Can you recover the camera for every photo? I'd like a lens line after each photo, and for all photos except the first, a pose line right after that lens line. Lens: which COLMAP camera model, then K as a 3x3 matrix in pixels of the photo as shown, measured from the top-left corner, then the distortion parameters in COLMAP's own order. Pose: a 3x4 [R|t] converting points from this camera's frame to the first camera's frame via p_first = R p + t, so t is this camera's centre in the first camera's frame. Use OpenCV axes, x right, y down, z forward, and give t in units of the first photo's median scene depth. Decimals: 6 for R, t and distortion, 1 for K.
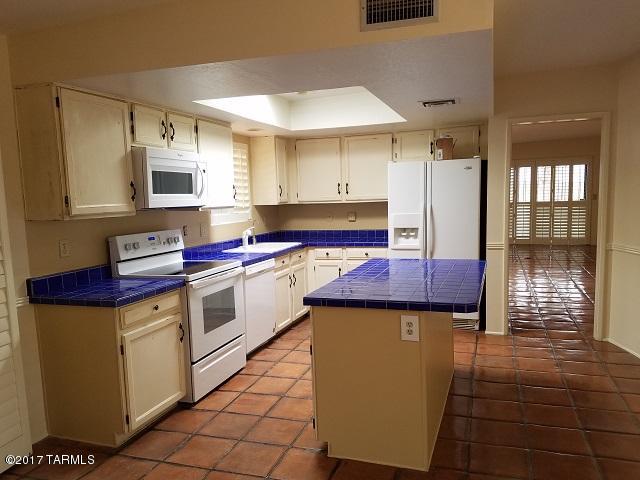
lens RADIAL K [[495.5, 0, 321.7], [0, 495.5, 249.1], [0, 0, 1]] dist [0.236402, -0.471712]
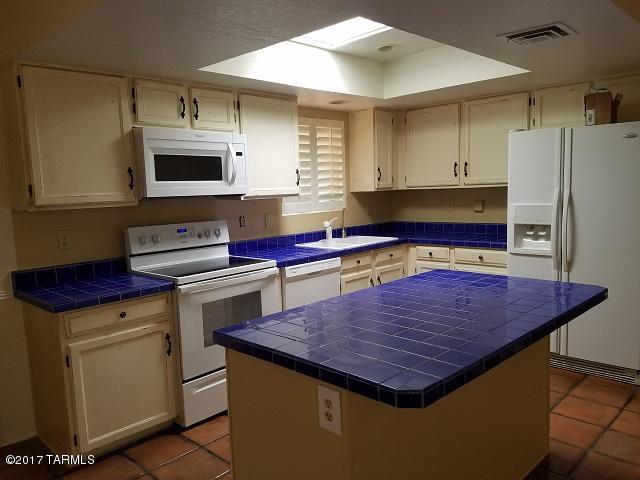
lens RADIAL K [[488.2, 0, 320.0], [0, 488.2, 240.0], [0, 0, 1]] dist [0.183817, -0.298302]
pose [[0.899393, 0.045215, -0.434795, 0.257257], [-0.037598, 0.998952, 0.026110, -0.034614], [0.435520, -0.007136, 0.900151, 0.298731]]
